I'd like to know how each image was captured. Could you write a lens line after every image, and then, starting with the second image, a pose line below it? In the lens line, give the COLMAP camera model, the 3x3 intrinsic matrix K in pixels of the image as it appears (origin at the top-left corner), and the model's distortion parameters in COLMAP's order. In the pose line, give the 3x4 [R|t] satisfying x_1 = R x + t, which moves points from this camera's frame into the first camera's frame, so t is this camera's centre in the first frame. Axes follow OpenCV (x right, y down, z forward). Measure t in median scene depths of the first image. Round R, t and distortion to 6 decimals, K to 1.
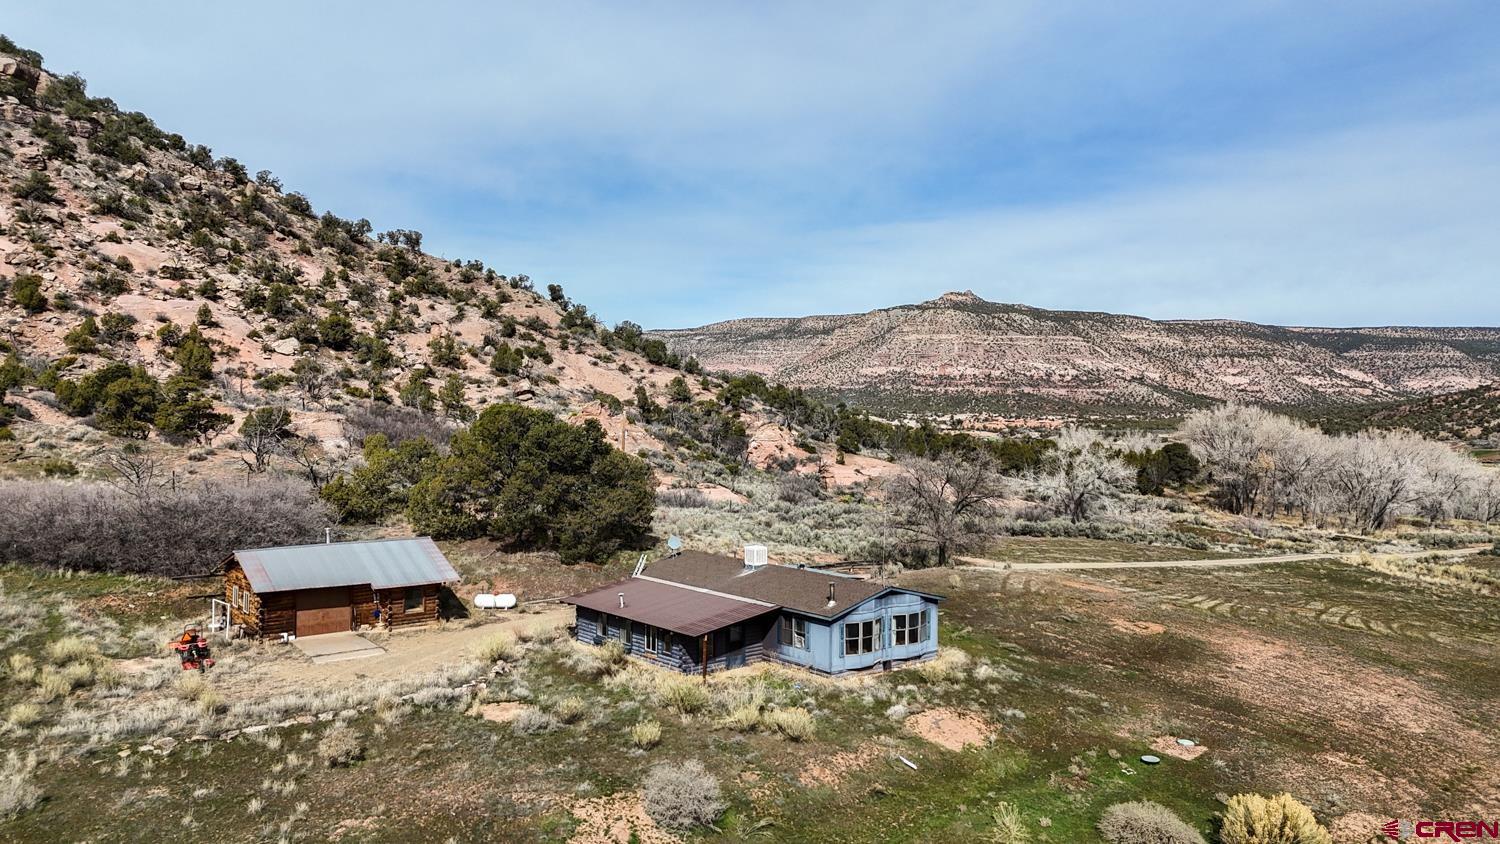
lens RADIAL K [[1104.9, 0, 745.2], [0, 1104.9, 413.9], [0, 0, 1]] dist [0.102917, -0.110767]
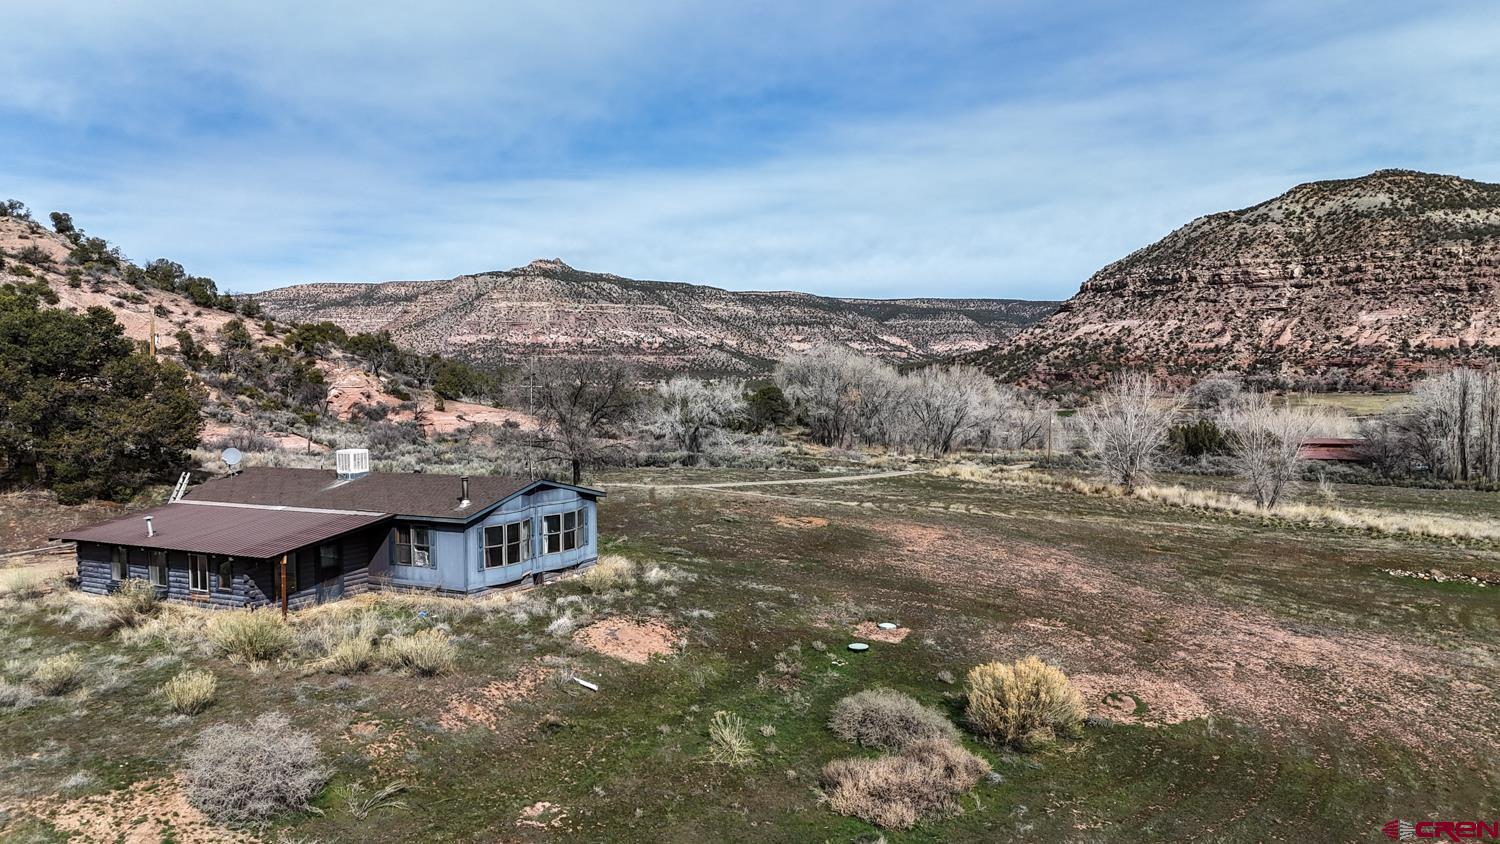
lens RADIAL K [[1104.9, 0, 745.2], [0, 1104.9, 413.9], [0, 0, 1]] dist [0.102917, -0.110767]
pose [[0.934082, -0.034532, 0.355384, -0.003681], [0.025651, 0.999231, 0.029672, 0.028871], [-0.356135, -0.018600, 0.934250, 0.068675]]
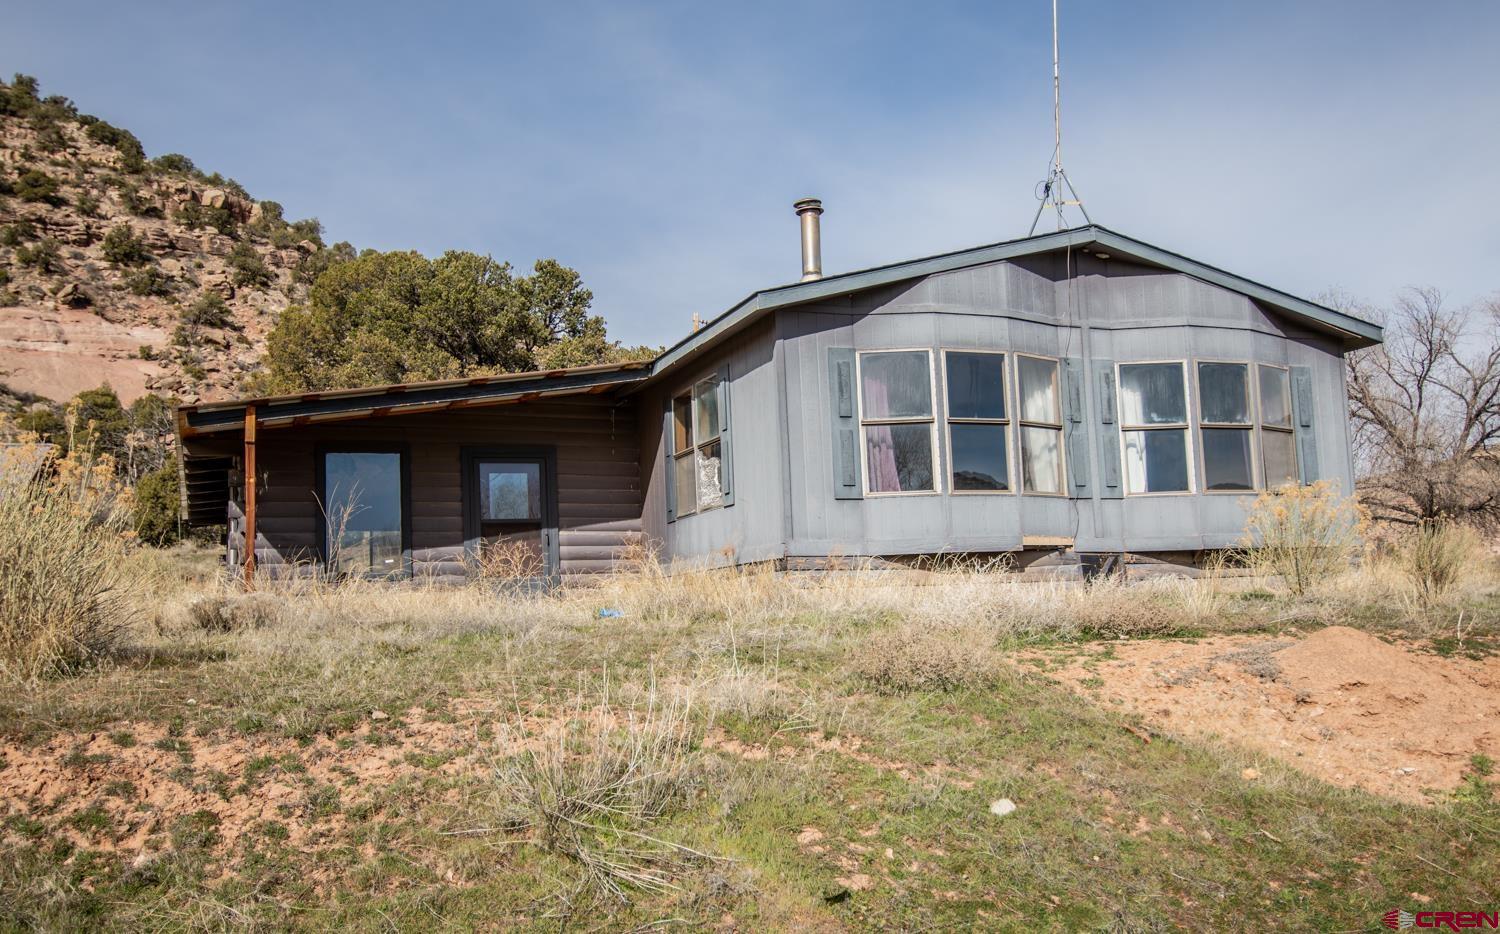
lens RADIAL K [[1351.2, 0, 750.0], [0, 1351.2, 467.0], [0, 0, 1]] dist [0.003501, 0.000293]
pose [[0.948388, -0.085494, -0.305371, 0.046821], [0.043957, 0.989118, -0.140405, 0.077586], [0.314052, 0.119736, 0.941825, 0.231285]]
